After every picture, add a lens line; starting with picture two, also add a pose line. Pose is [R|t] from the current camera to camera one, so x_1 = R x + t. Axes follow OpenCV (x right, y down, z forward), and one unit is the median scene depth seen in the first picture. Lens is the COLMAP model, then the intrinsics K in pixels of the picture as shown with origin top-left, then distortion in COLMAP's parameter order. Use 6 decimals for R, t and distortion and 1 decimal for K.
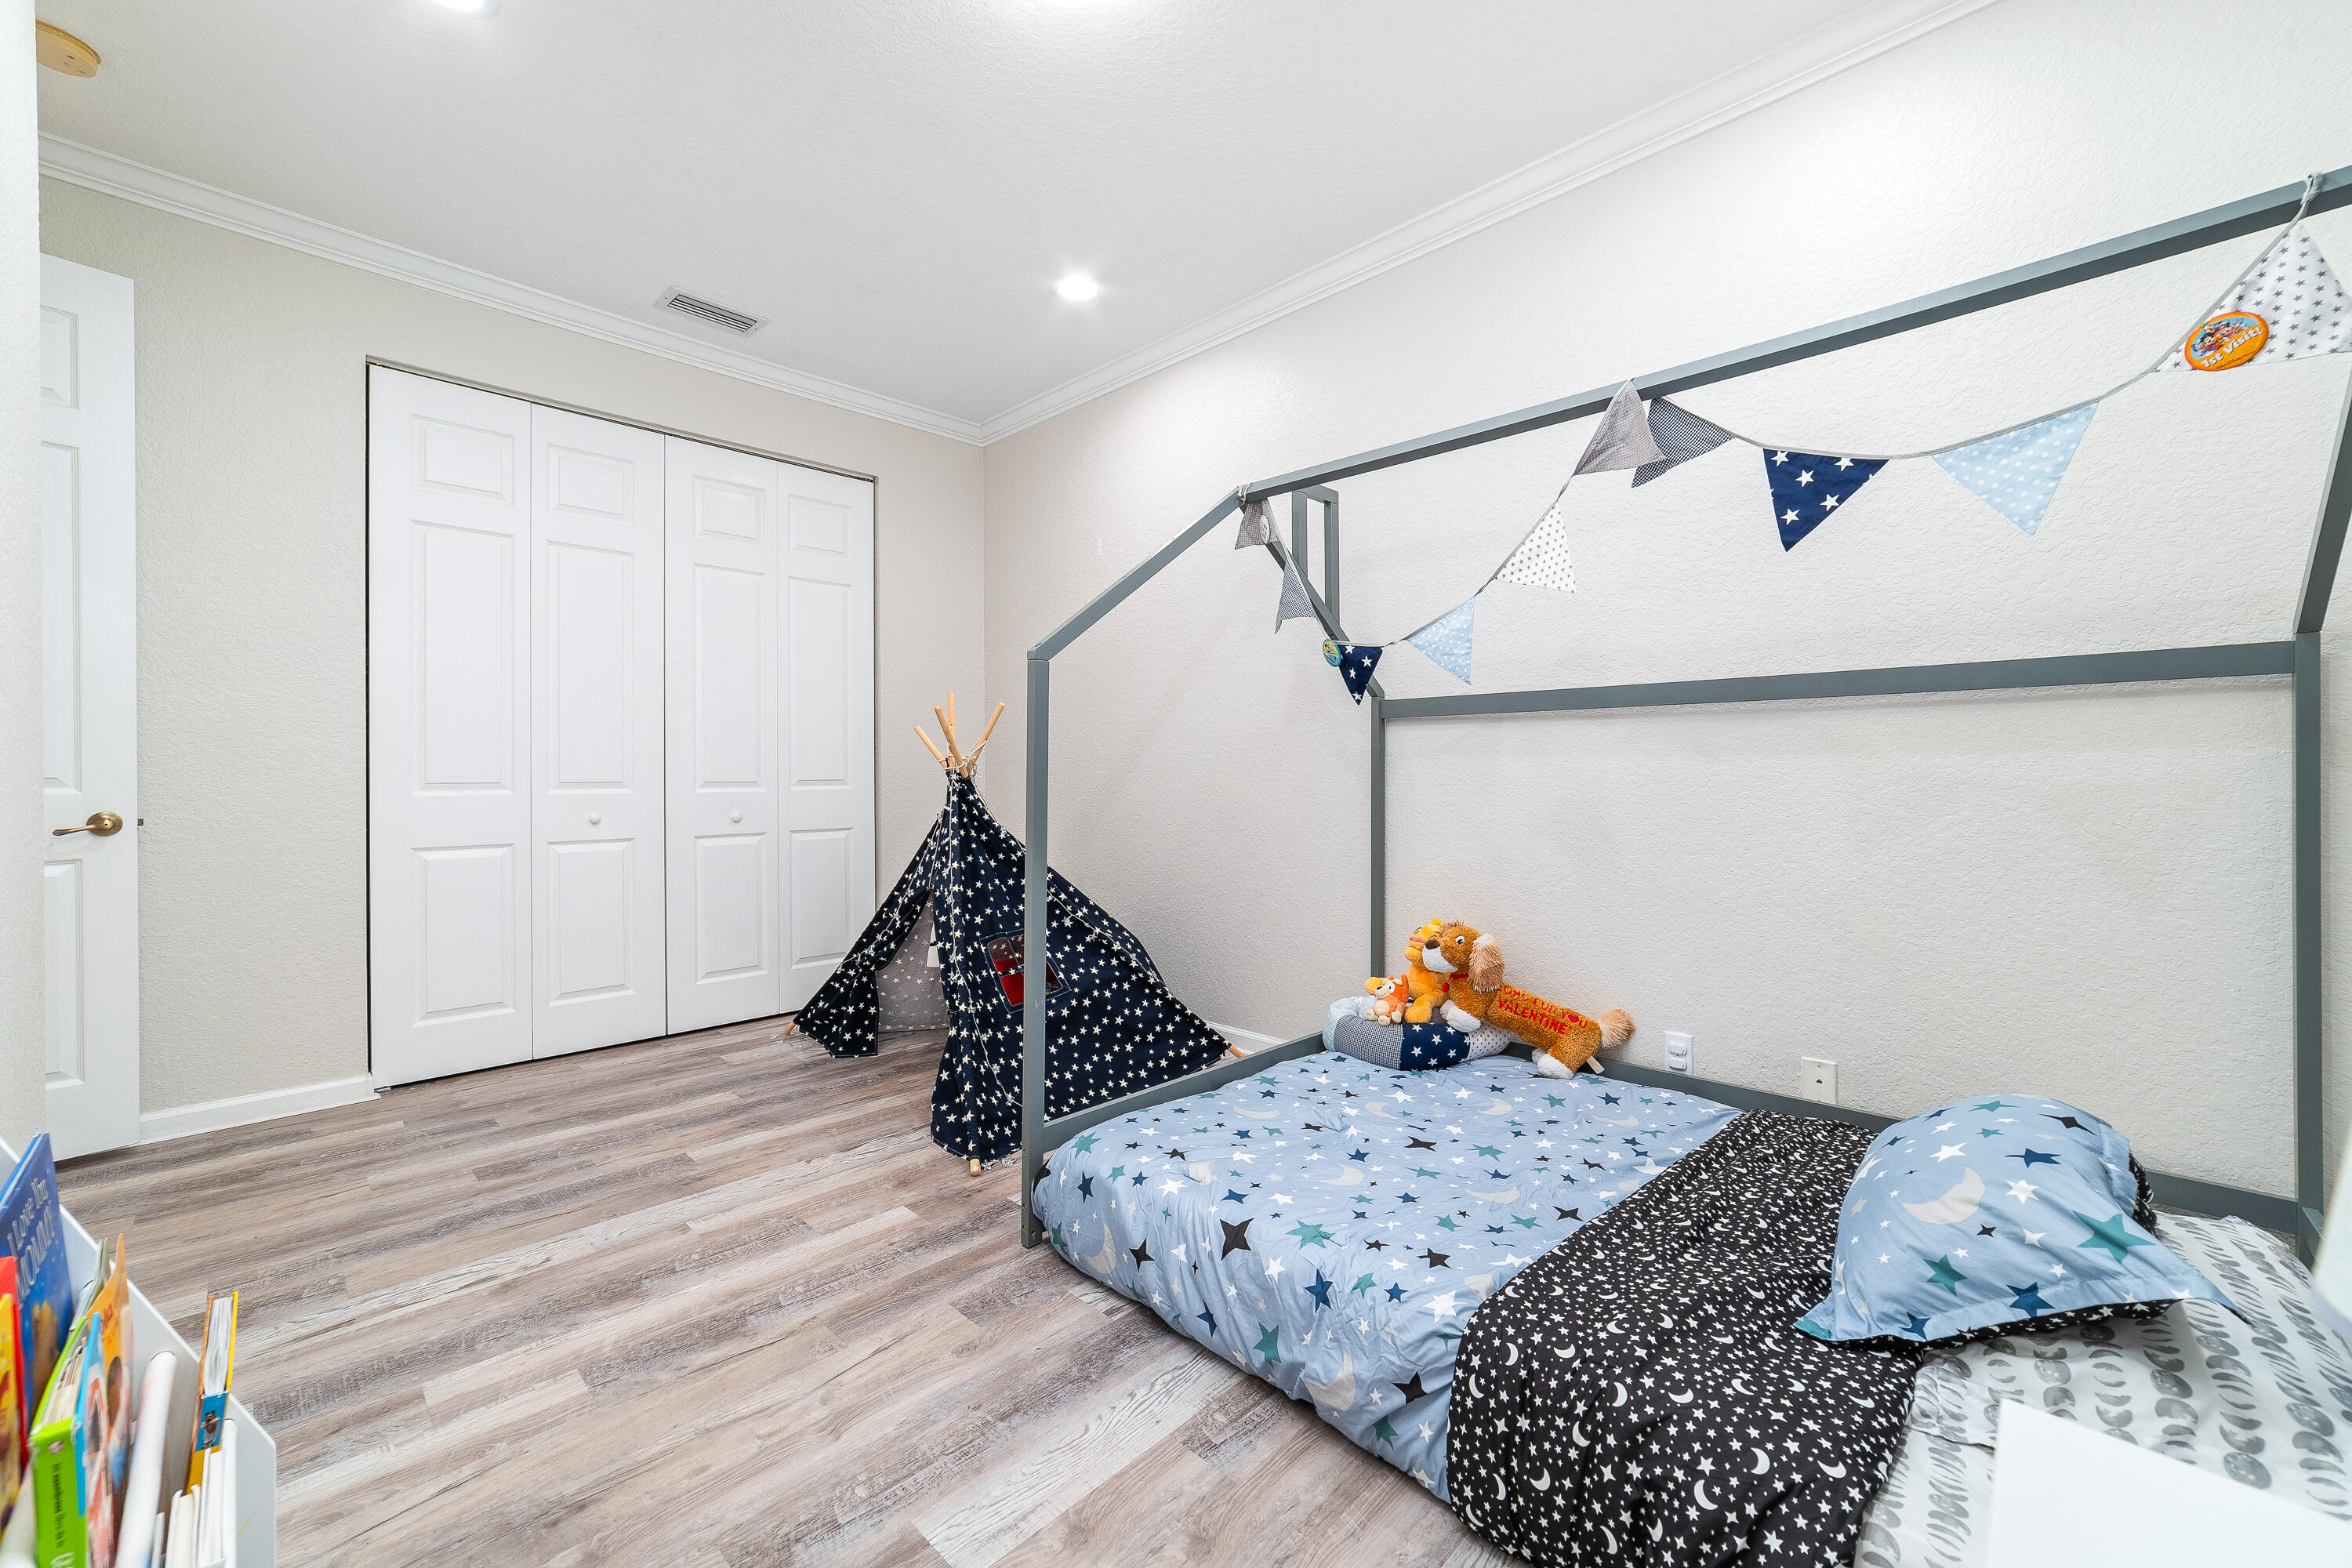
lens RADIAL K [[915.6, 0, 1163.7], [0, 915.6, 781.8], [0, 0, 1]] dist [-0.025031, 0.011026]
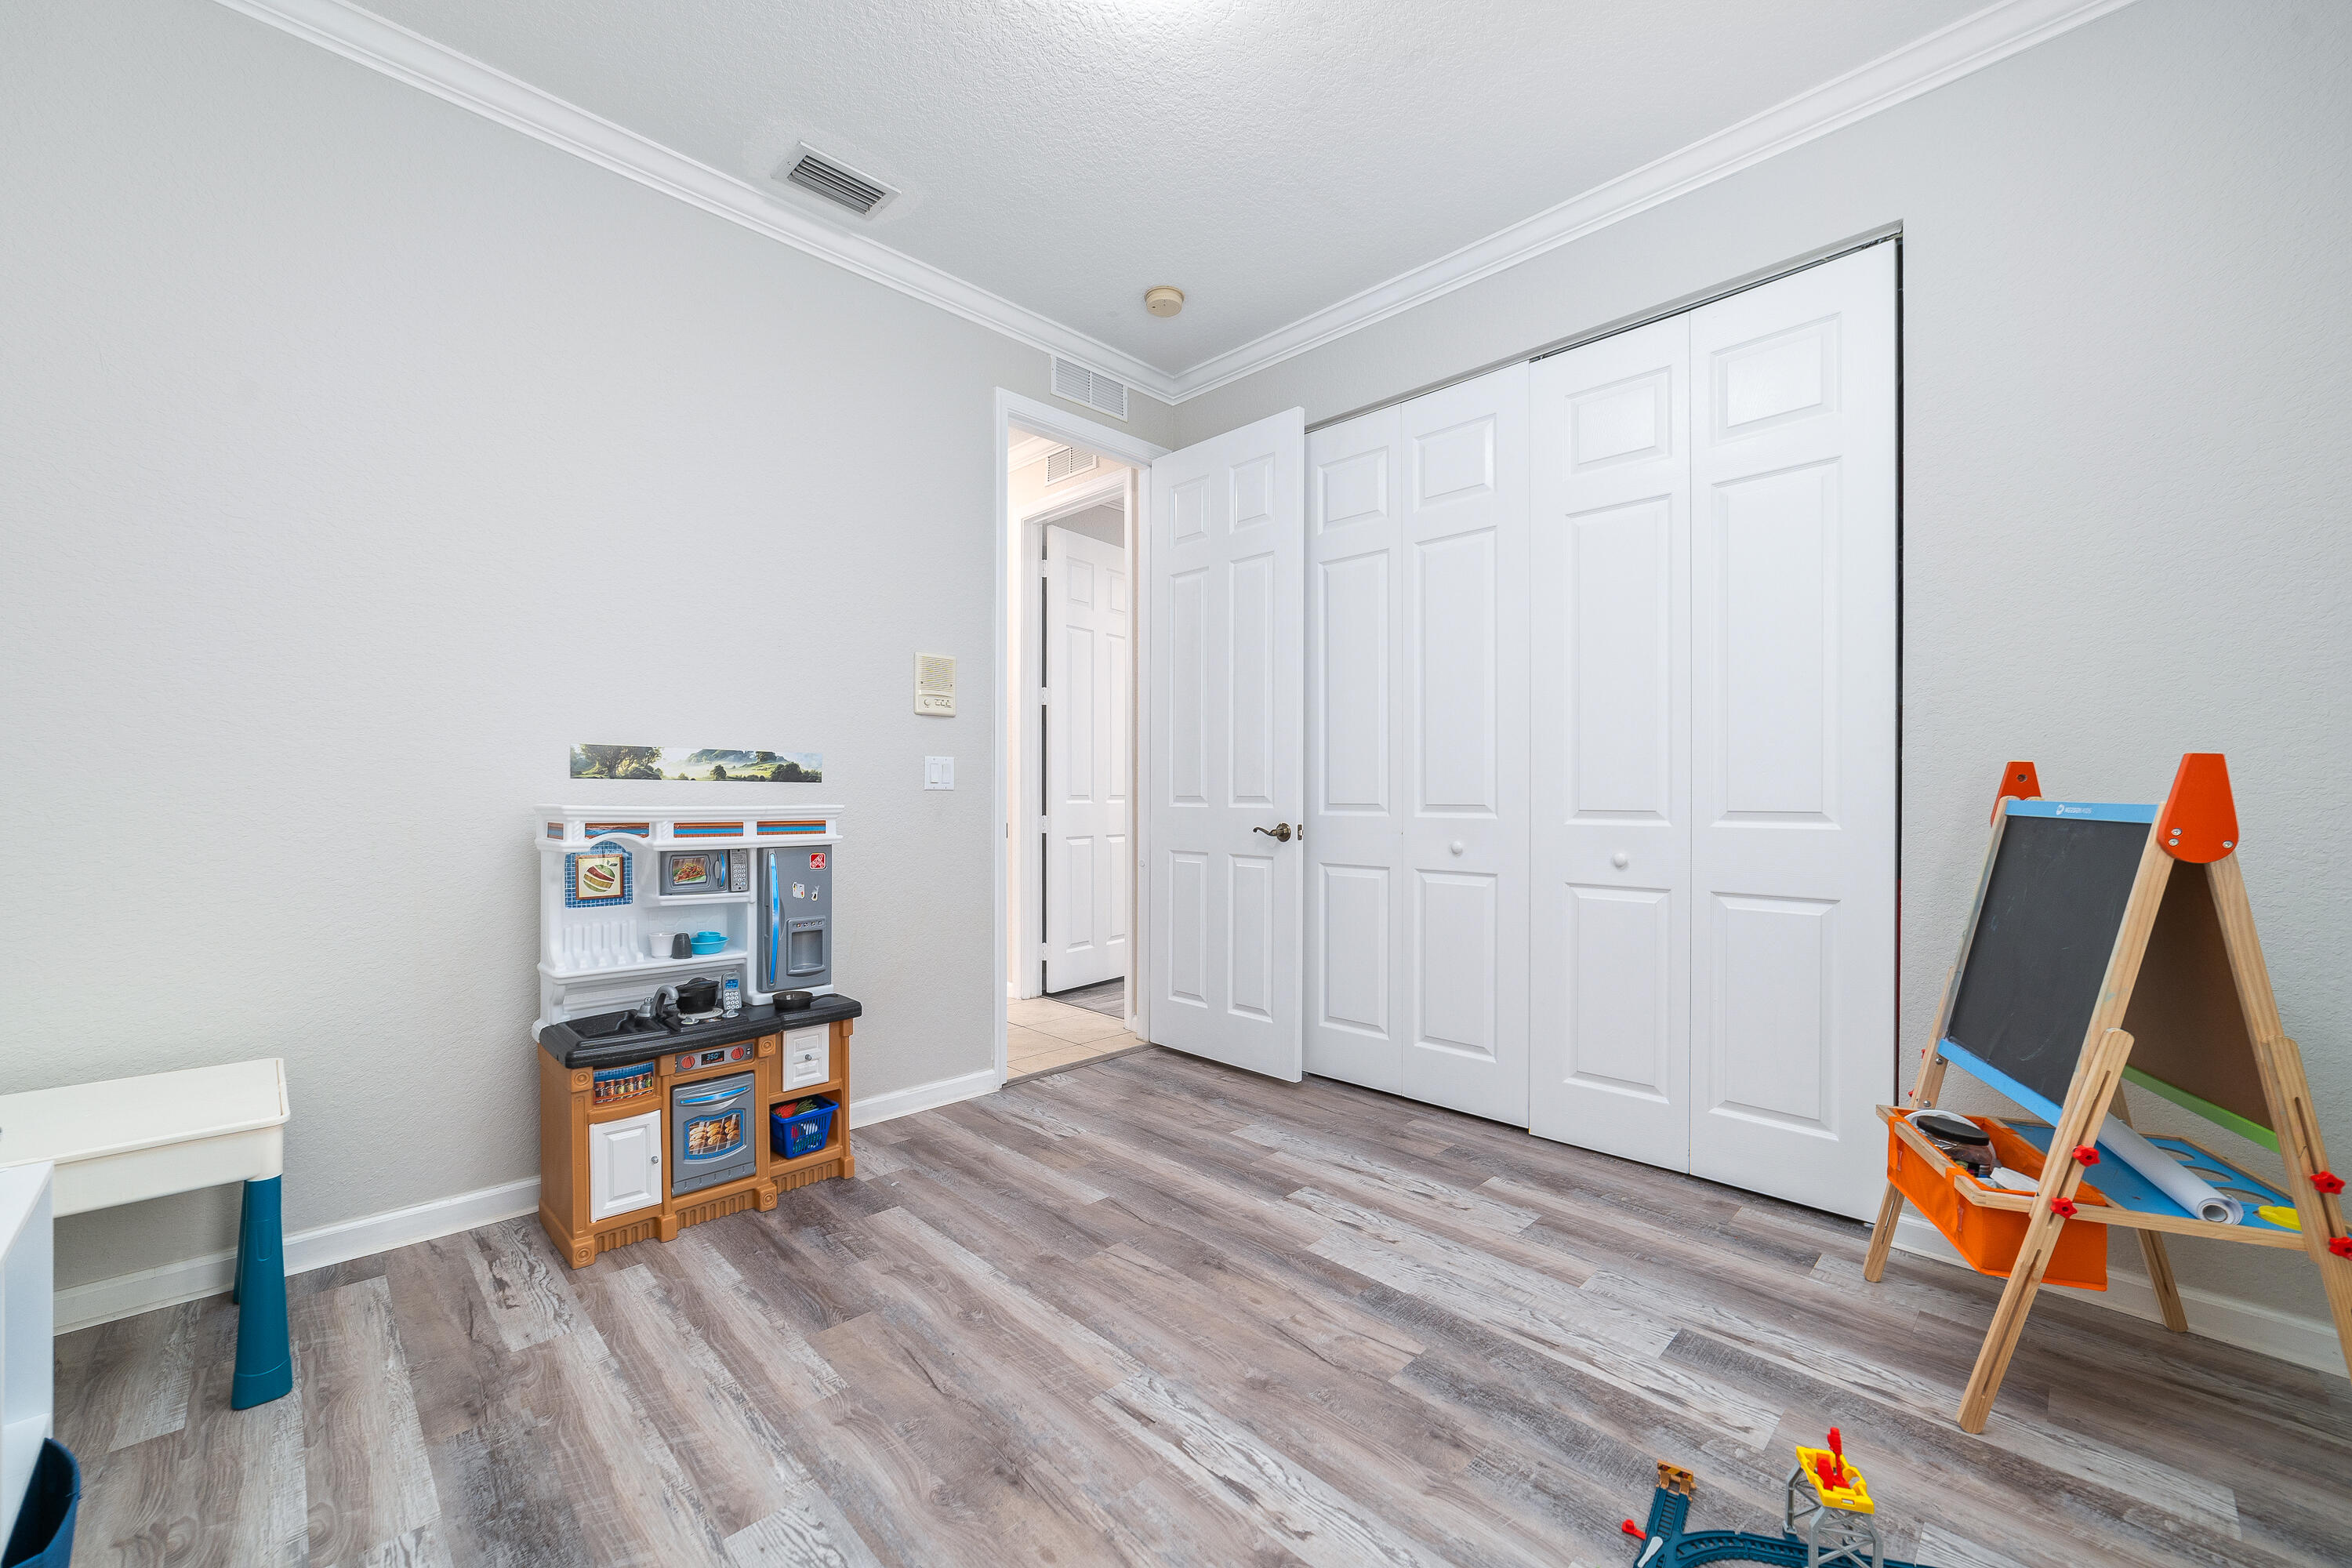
lens RADIAL K [[915.6, 0, 1163.7], [0, 915.6, 781.8], [0, 0, 1]] dist [-0.025031, 0.011026]
pose [[-0.012534, -0.024950, -0.999610, 0.181018], [-0.027004, 0.999332, -0.024605, 0.008906], [0.999557, 0.026685, -0.013199, 0.708475]]
